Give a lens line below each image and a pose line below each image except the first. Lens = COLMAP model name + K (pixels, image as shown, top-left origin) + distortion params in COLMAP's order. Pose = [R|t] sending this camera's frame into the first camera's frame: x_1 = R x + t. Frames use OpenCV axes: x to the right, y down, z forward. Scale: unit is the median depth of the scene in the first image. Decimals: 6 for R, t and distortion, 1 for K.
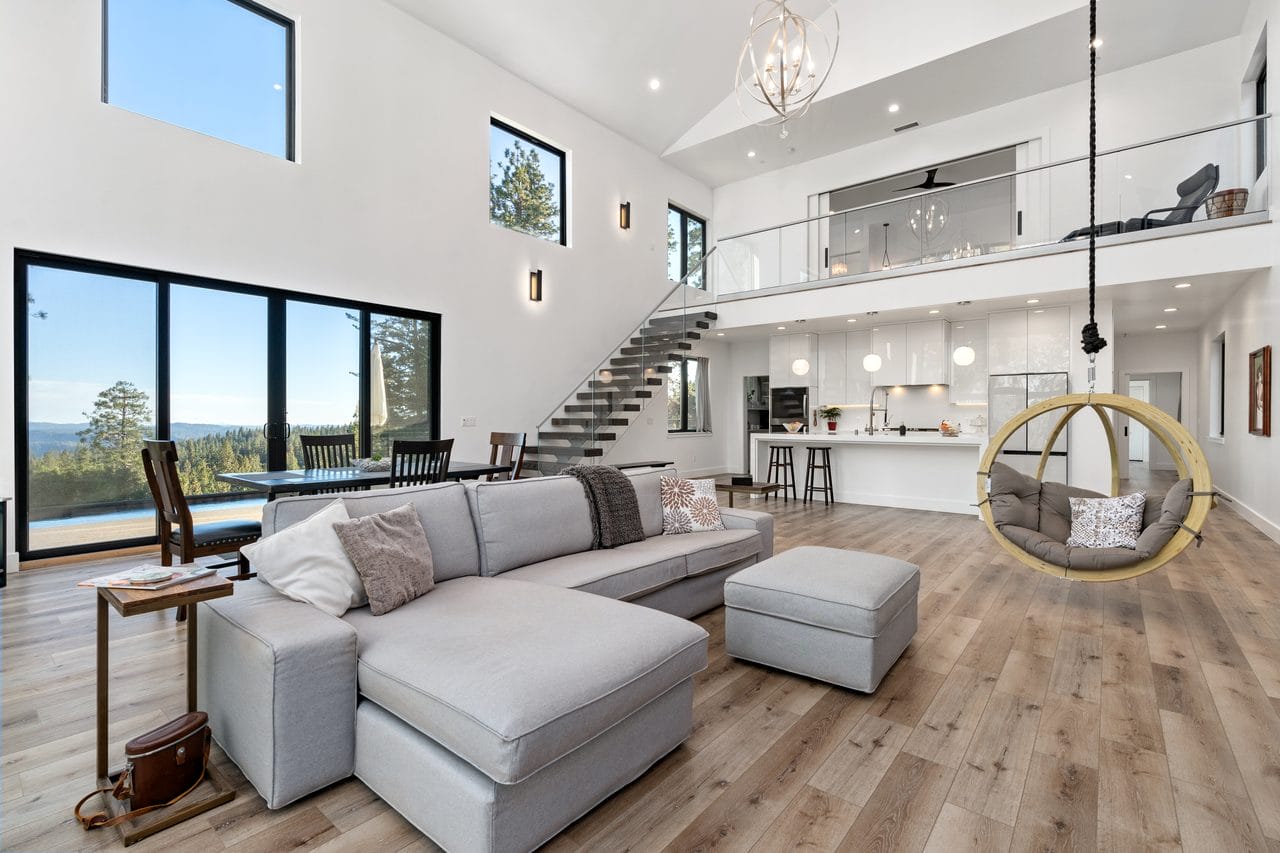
lens RADIAL K [[574.9, 0, 640.9], [0, 574.9, 425.1], [0, 0, 1]] dist [0.000652, 0.000109]
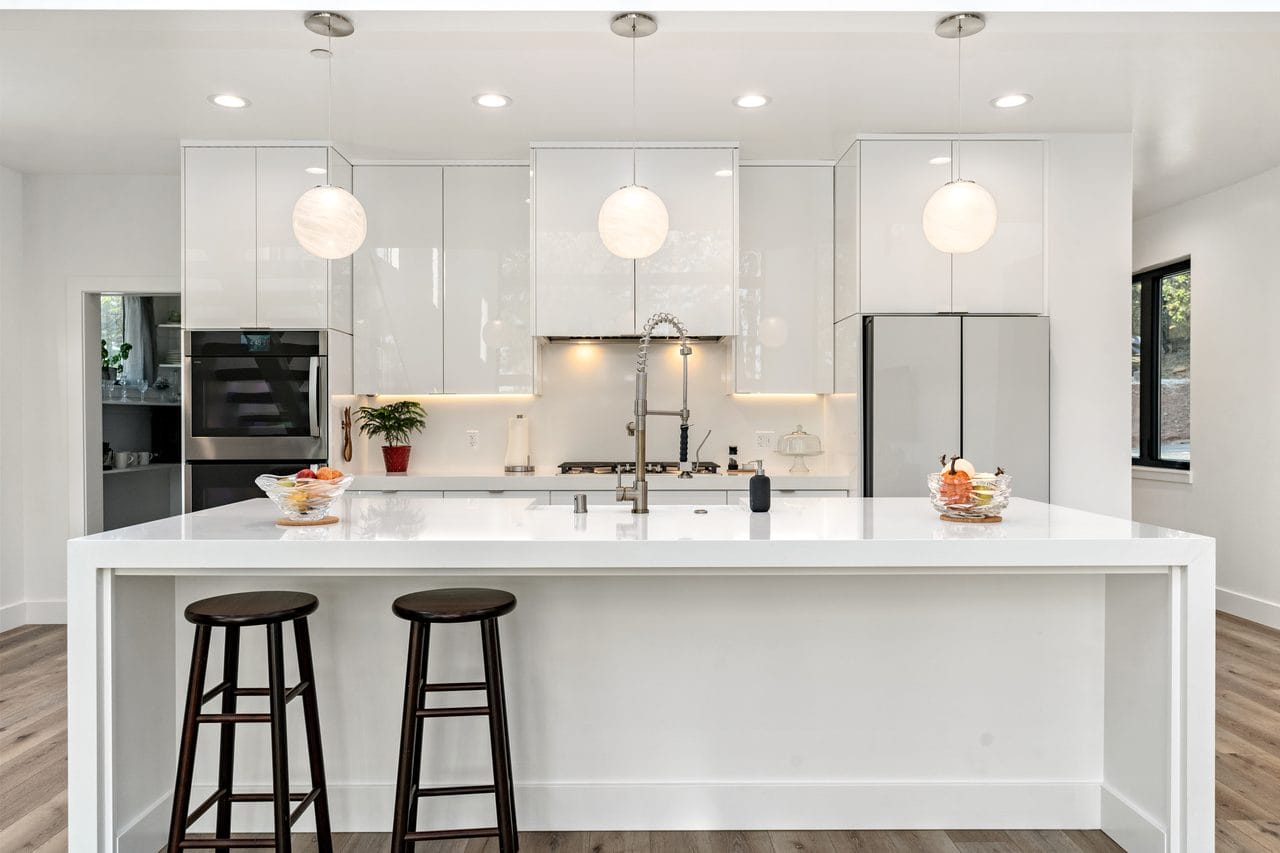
lens RADIAL K [[887.1, 0, 641.9], [0, 887.1, 431.7], [0, 0, 1]] dist [-0.007369, -0.001190]
pose [[0.768069, -0.014579, 0.640201, 0.153903], [0.012096, 0.999893, 0.008258, -0.020368], [-0.640252, 0.001400, 0.768163, 0.678707]]
